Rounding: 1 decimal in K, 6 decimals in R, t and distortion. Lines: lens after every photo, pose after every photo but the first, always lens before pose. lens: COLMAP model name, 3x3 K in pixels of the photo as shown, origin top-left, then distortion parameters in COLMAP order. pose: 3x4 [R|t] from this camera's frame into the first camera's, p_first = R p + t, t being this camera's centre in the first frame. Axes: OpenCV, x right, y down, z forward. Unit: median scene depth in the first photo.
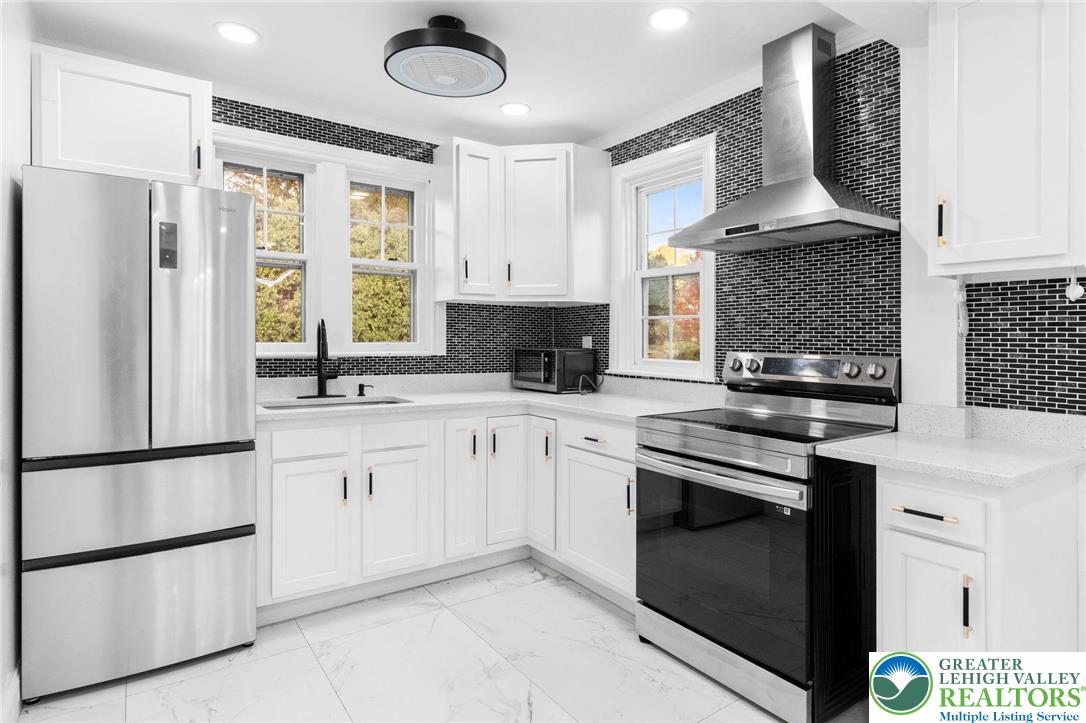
lens RADIAL K [[605.6, 0, 545.2], [0, 605.6, 340.2], [0, 0, 1]] dist [0.002271, 0.002143]
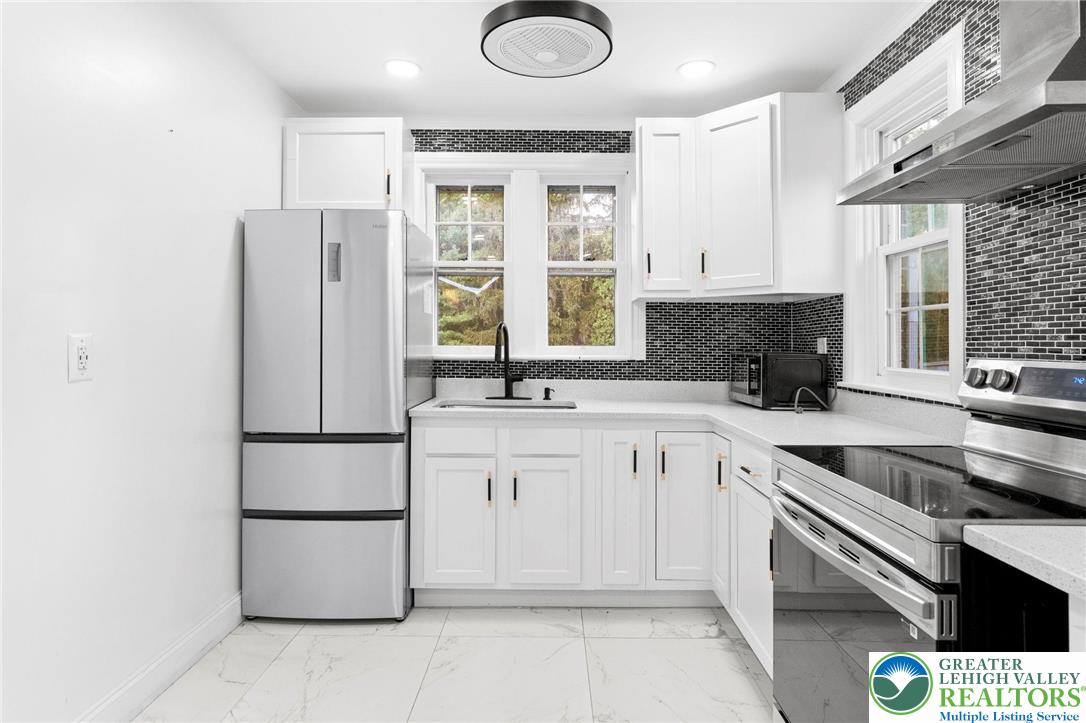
lens RADIAL K [[605.6, 0, 548.2], [0, 605.6, 341.1], [0, 0, 1]] dist [0.002271, 0.002143]
pose [[0.807873, -0.007209, -0.589312, 0.293317], [0.000233, 0.999929, -0.011913, 0.008386], [0.589356, 0.009487, 0.807818, 0.208720]]
